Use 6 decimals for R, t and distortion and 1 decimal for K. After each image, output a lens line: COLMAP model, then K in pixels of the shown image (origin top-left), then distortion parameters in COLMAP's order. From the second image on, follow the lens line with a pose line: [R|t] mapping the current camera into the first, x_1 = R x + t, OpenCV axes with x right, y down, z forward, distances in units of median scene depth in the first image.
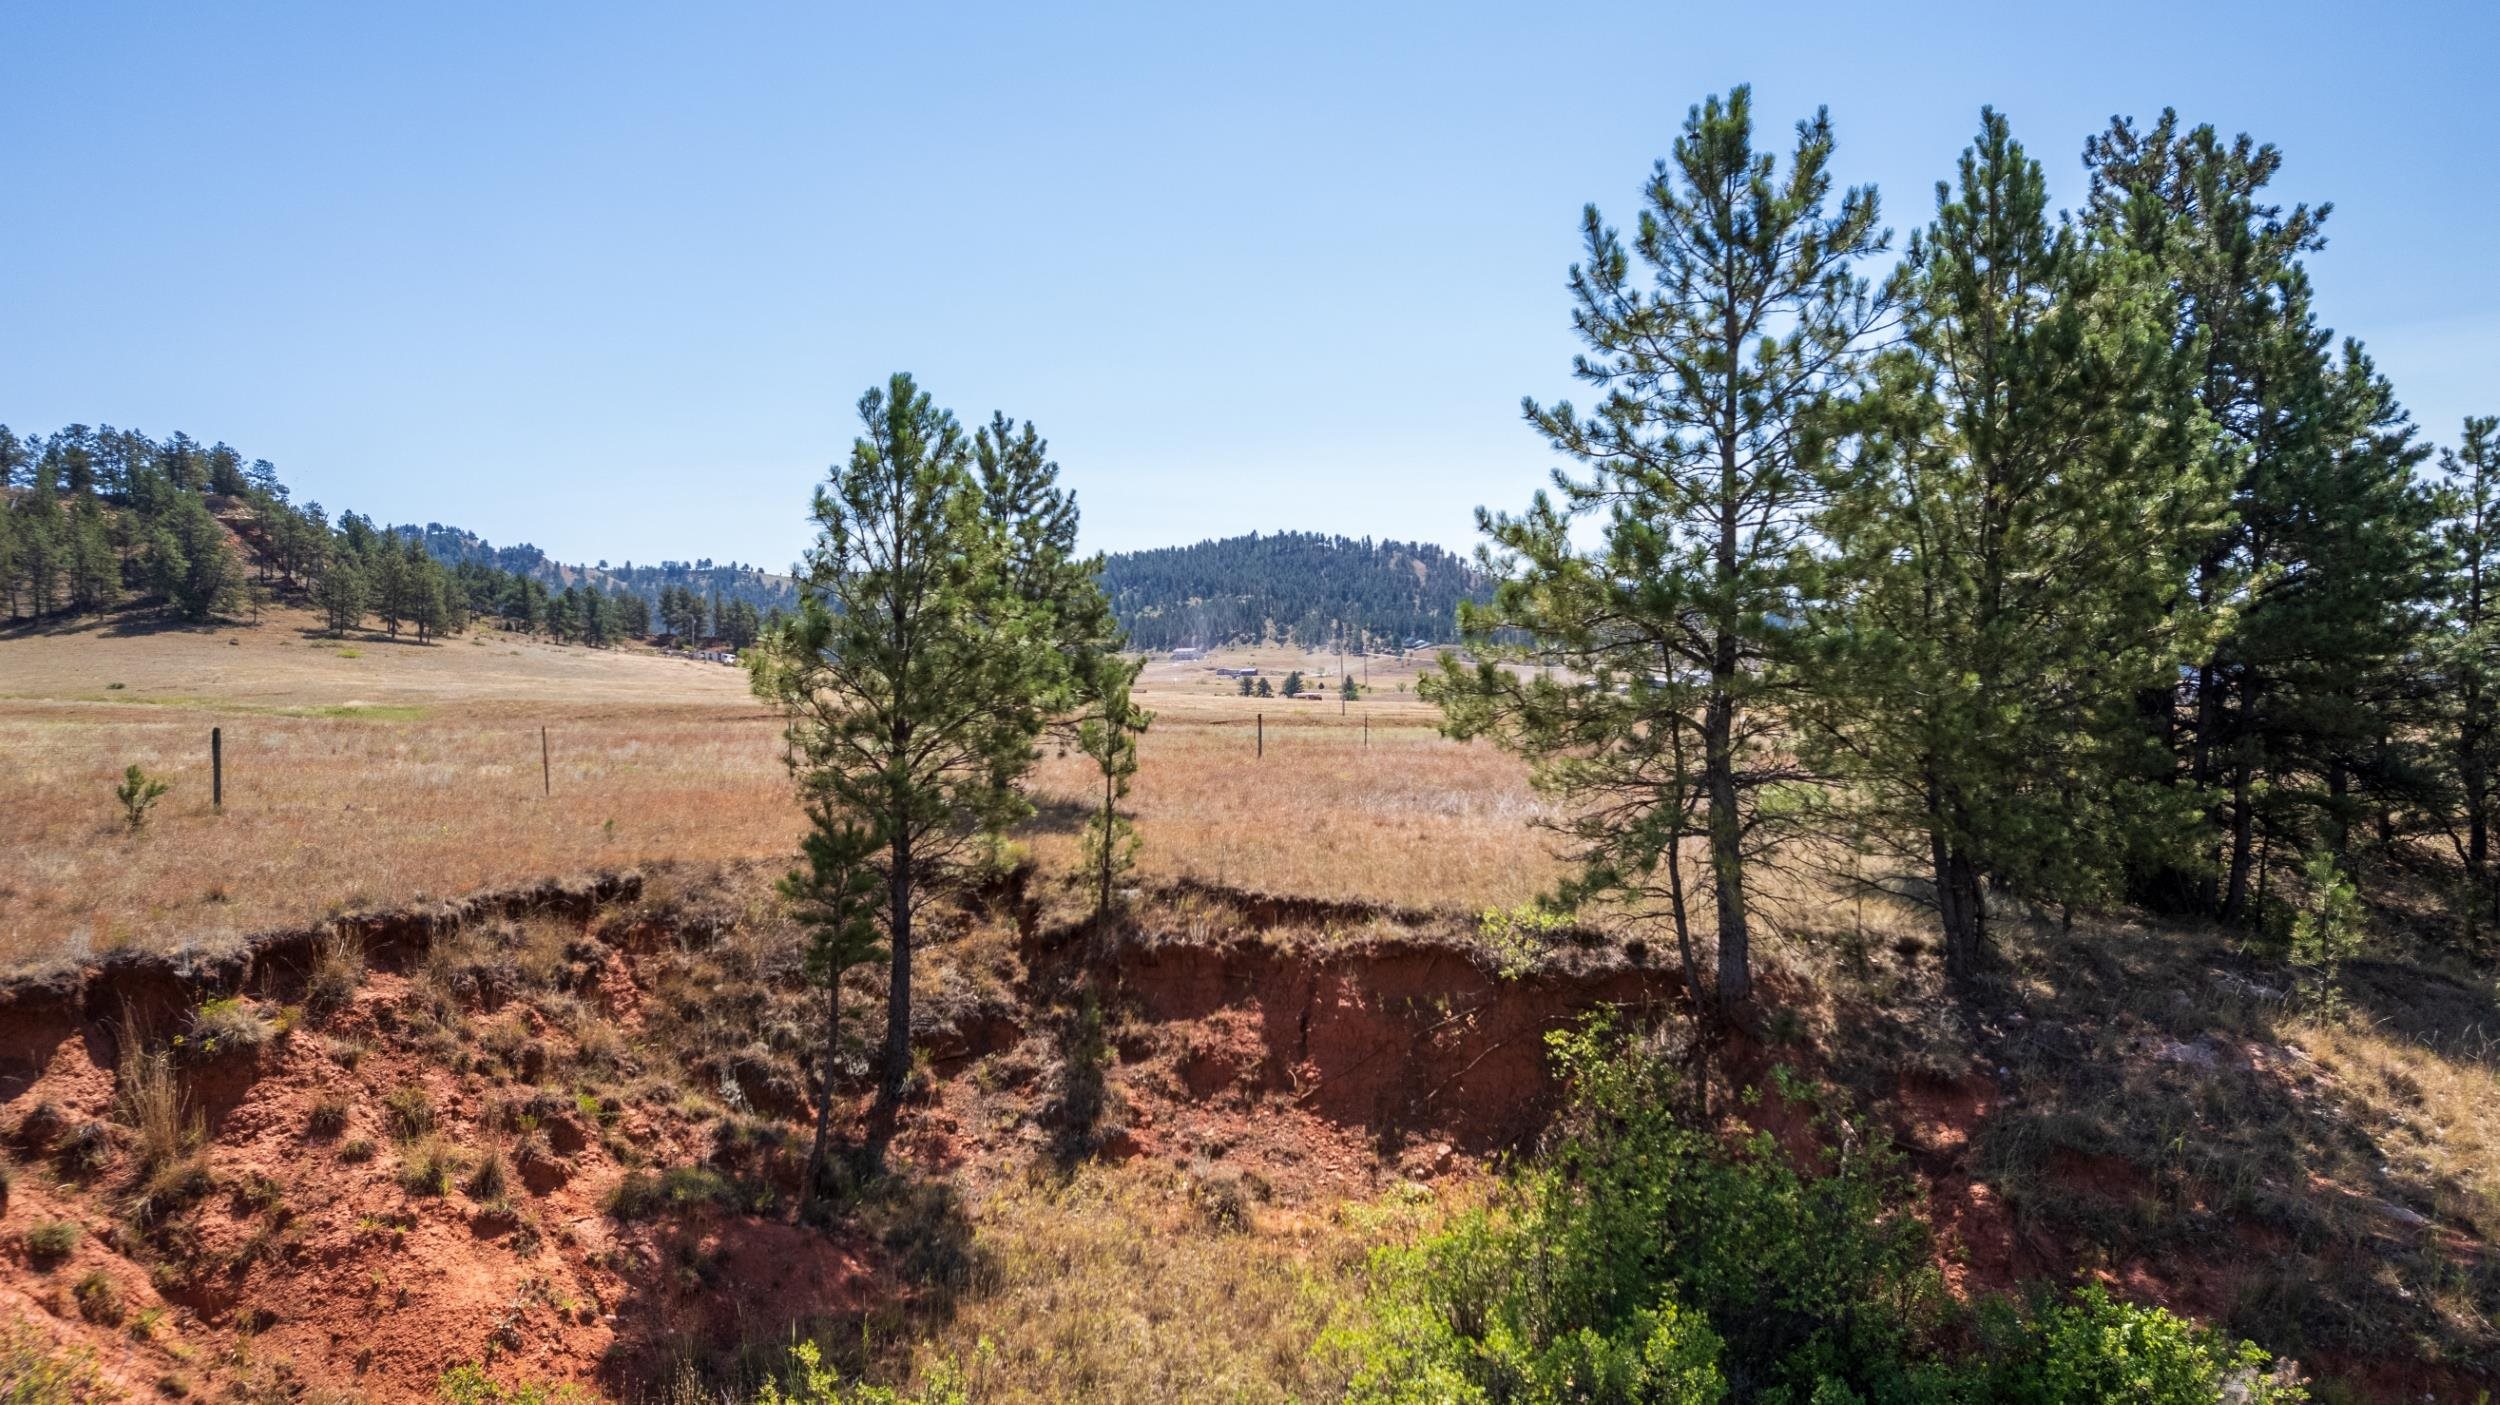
lens RADIAL K [[1643.6, 0, 1244.5], [0, 1643.6, 718.3], [0, 0, 1]] dist [-0.062754, 0.057777]
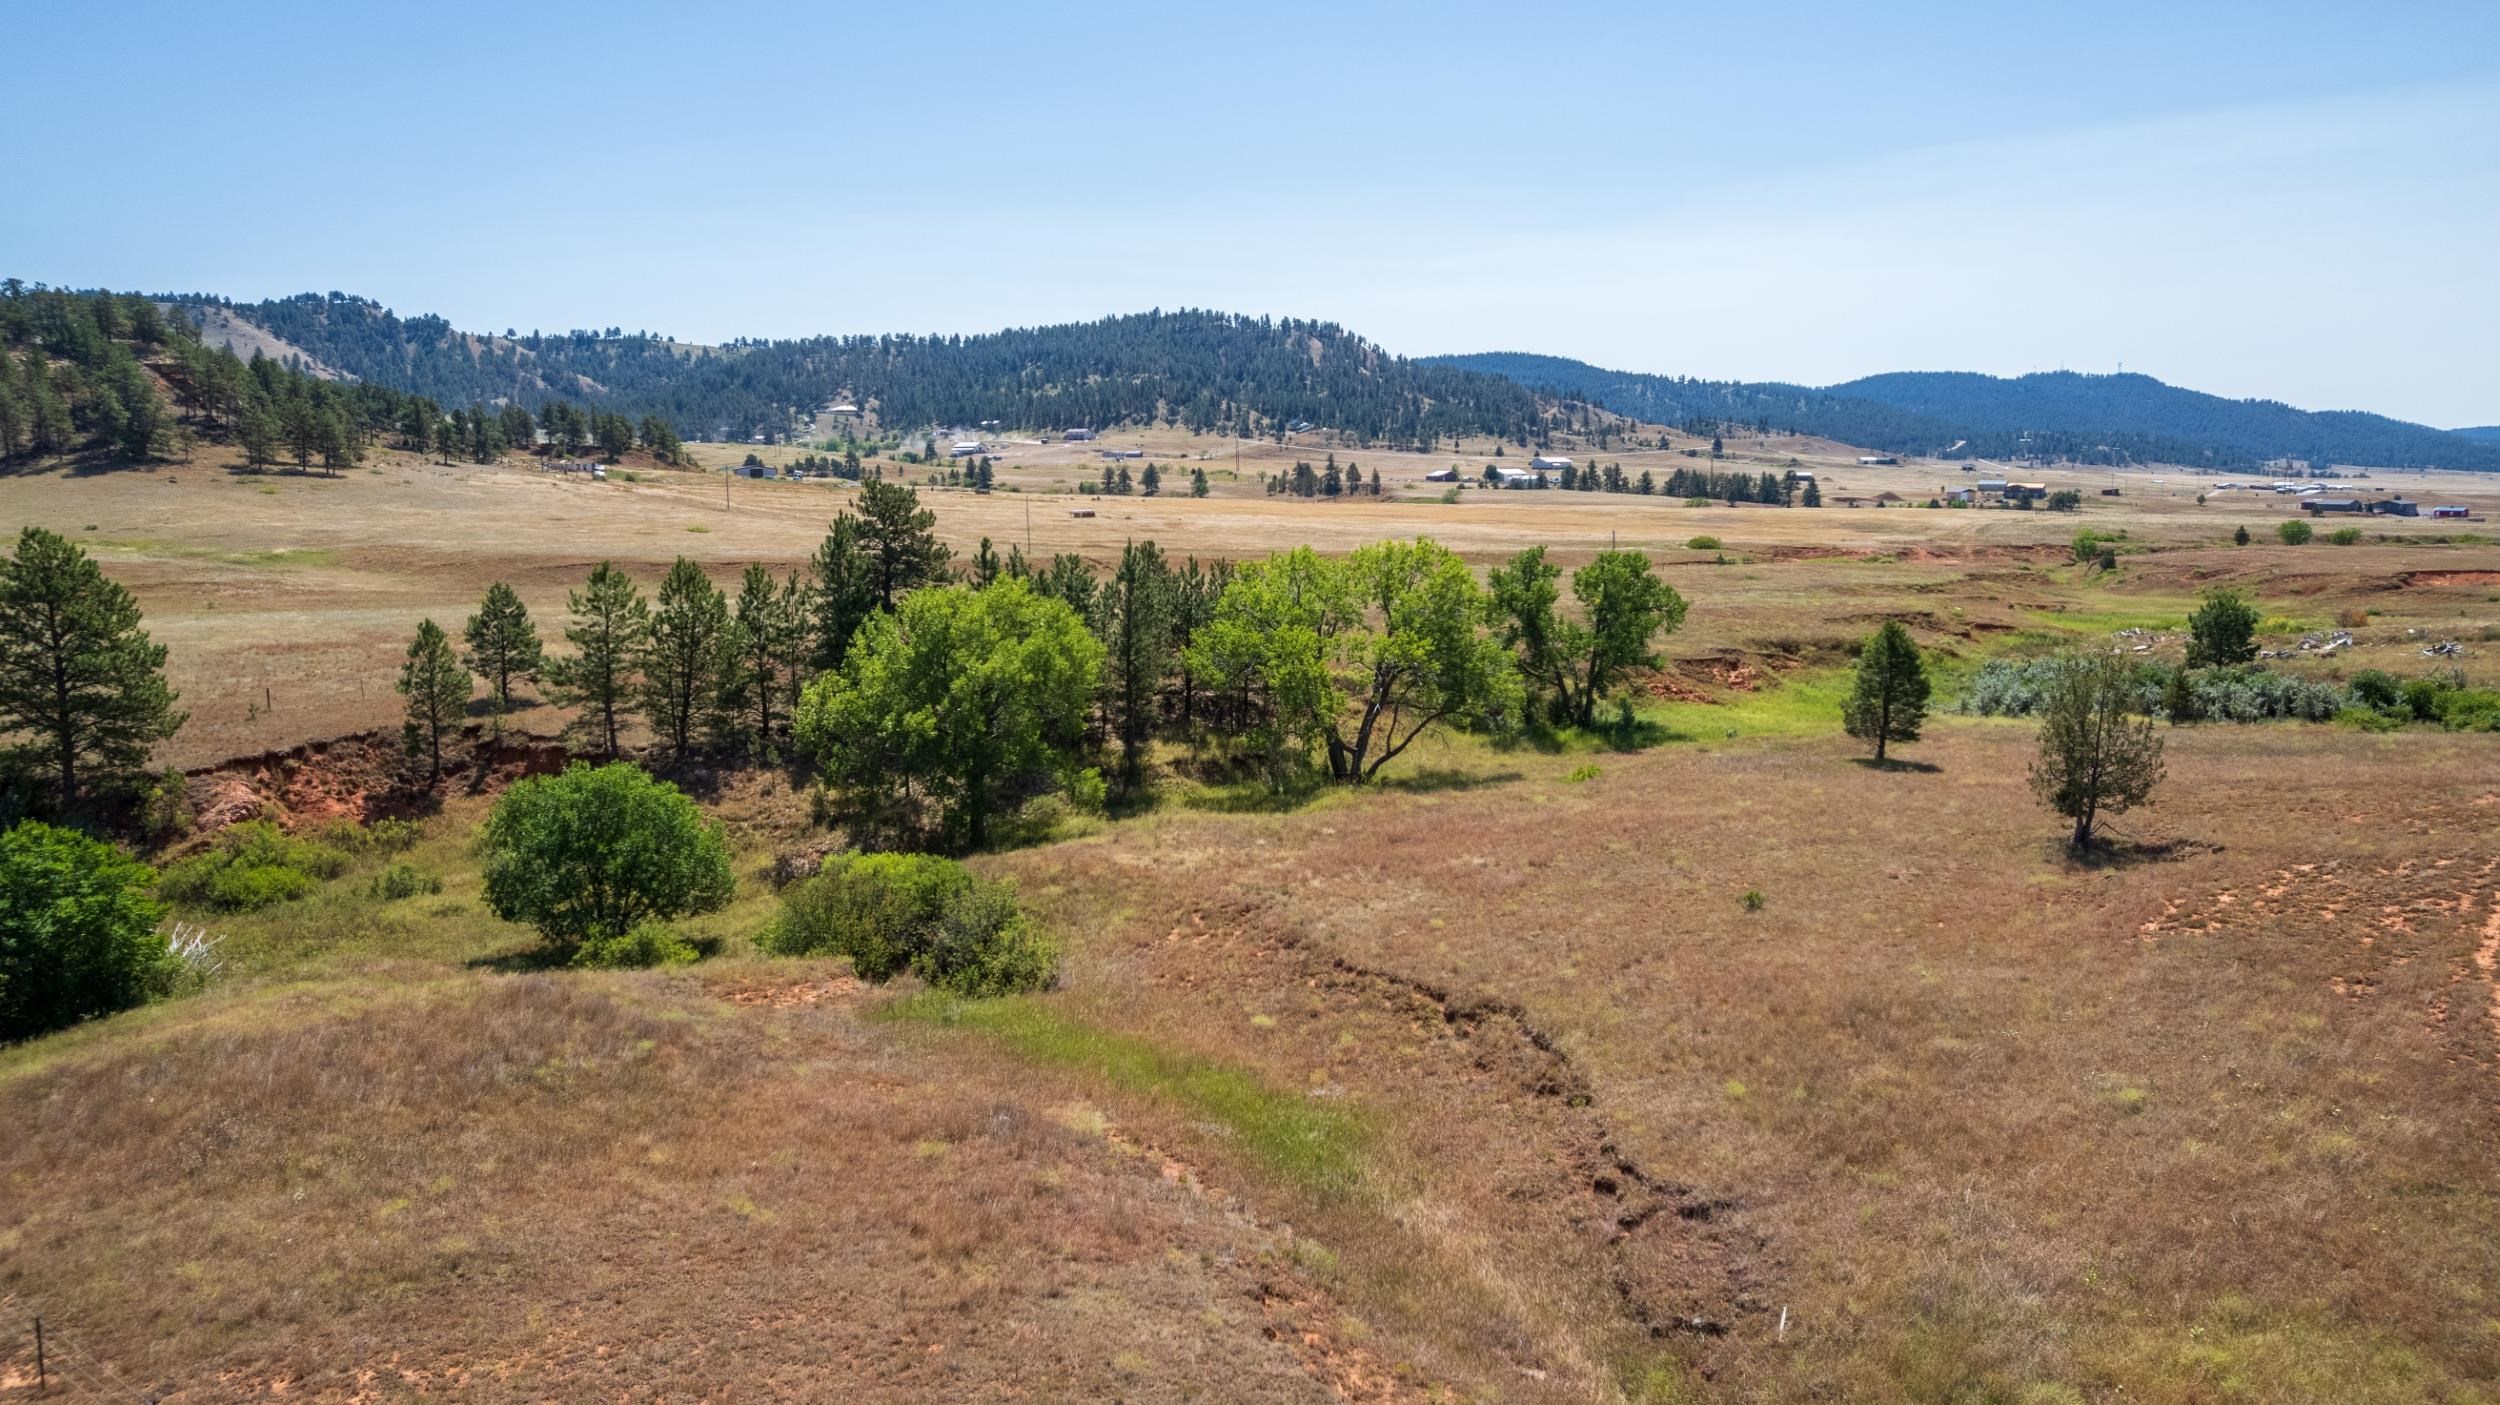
lens RADIAL K [[1643.6, 0, 1247.9], [0, 1643.6, 694.6], [0, 0, 1]] dist [-0.062754, 0.057777]
pose [[0.999143, 0.002830, 0.041289, 0.163397], [-0.008111, 0.991700, 0.128320, -0.052947], [-0.040583, -0.128545, 0.990873, -0.310360]]
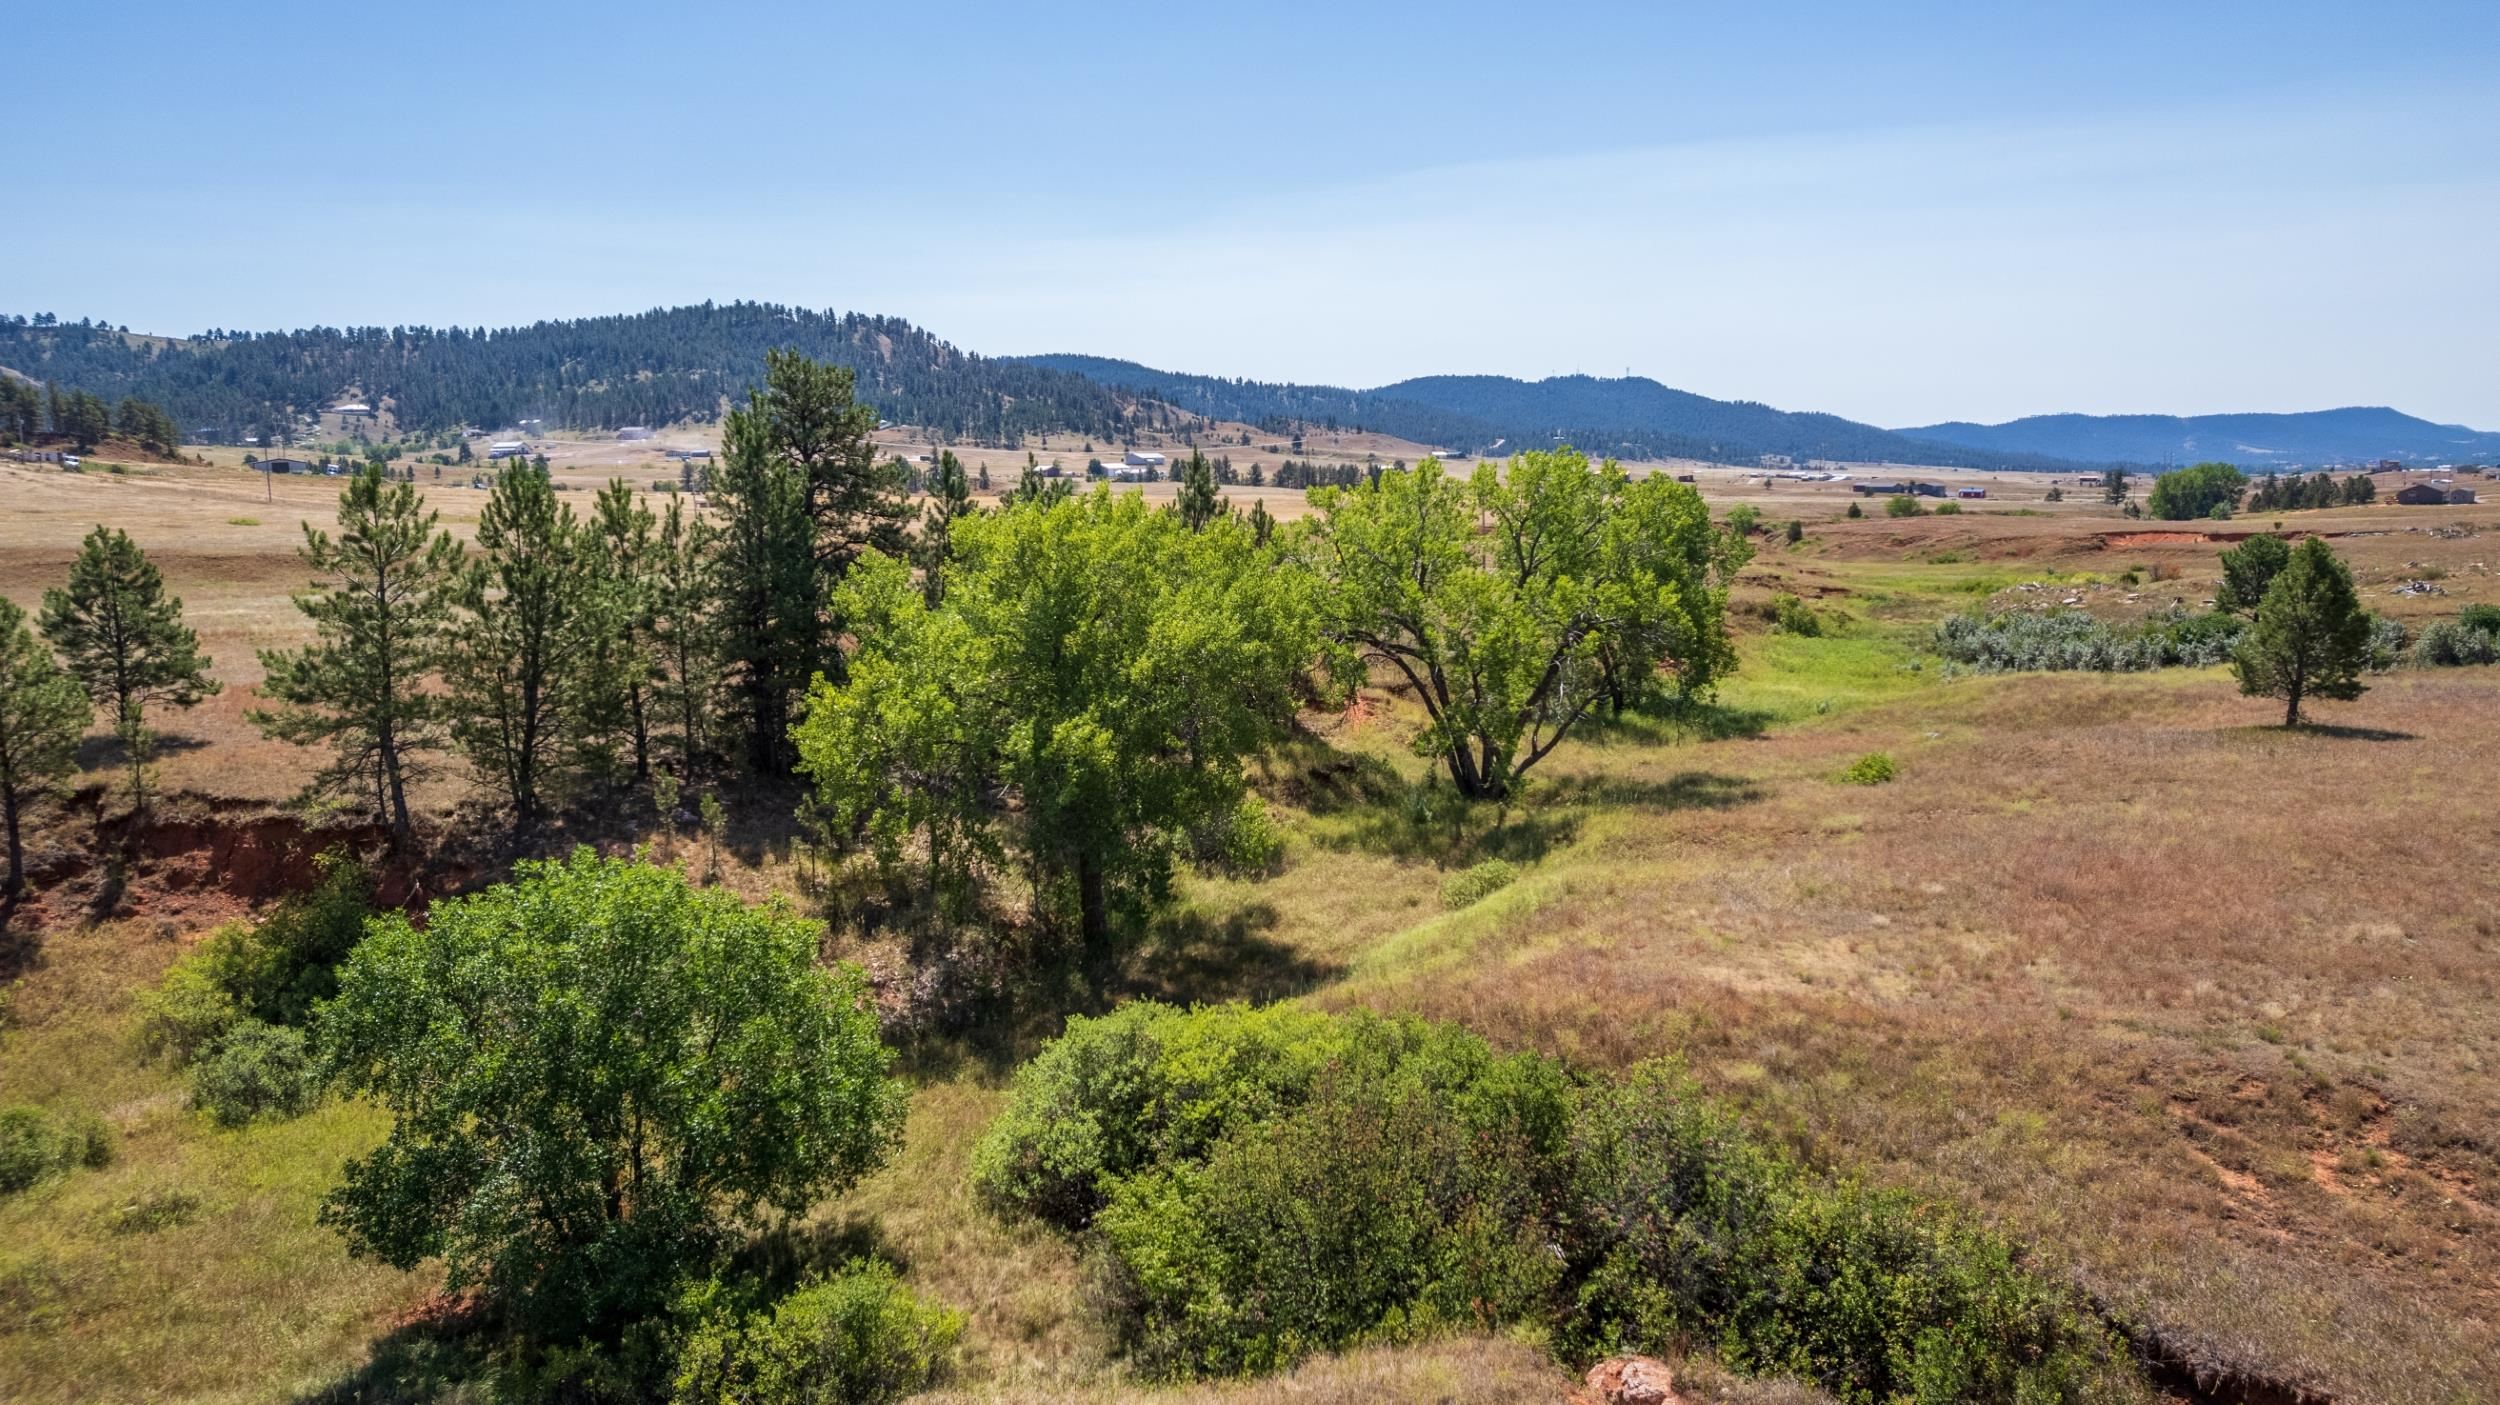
lens RADIAL K [[1643.6, 0, 1235.3], [0, 1643.6, 708.1], [0, 0, 1]] dist [-0.062754, 0.057777]
pose [[0.954670, -0.041459, 0.294766, 0.068208], [0.002131, 0.991180, 0.132508, -0.029767], [-0.297659, -0.125873, 0.946338, -0.145333]]
